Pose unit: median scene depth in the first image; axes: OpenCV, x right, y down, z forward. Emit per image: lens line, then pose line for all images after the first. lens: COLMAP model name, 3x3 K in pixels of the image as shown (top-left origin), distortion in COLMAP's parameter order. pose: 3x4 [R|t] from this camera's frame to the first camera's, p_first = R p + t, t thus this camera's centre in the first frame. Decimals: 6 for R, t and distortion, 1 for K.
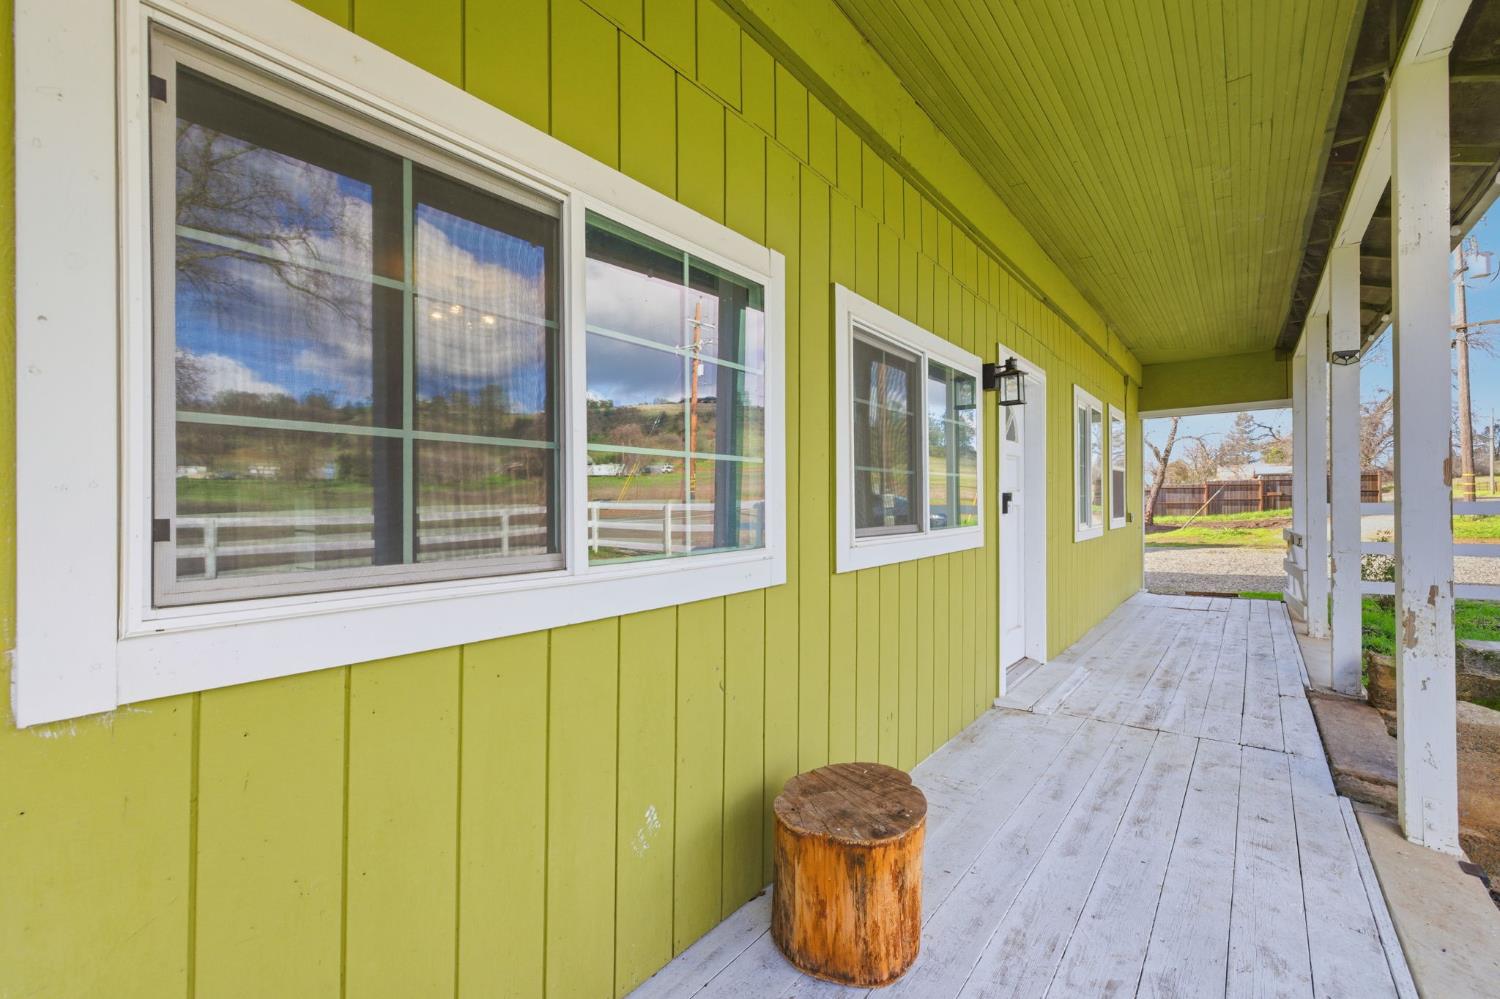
lens RADIAL K [[680.7, 0, 751.7], [0, 680.7, 499.3], [0, 0, 1]] dist [-0.000370, -0.000024]
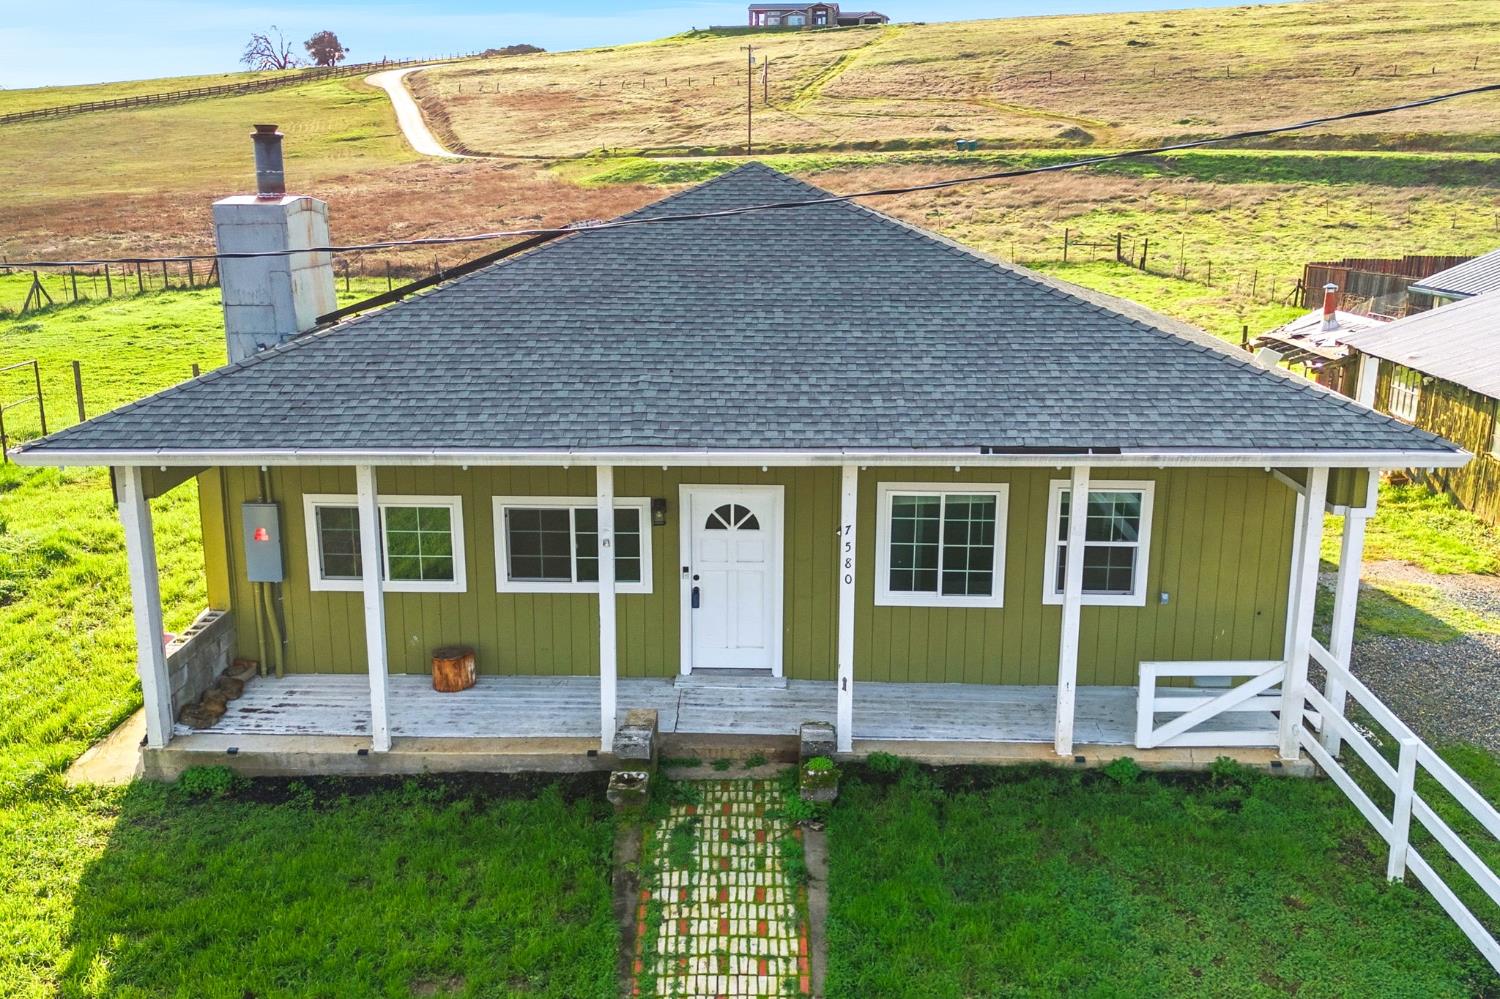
lens RADIAL K [[1410.9, 0, 752.0], [0, 1410.9, 497.6], [0, 0, 1]] dist [0.014637, 0.000000]
pose [[0.581482, 0.201845, -0.788122, 6.249649], [0.002223, 0.968336, 0.249640, -2.057437], [0.813556, -0.146914, 0.562621, -1.693560]]
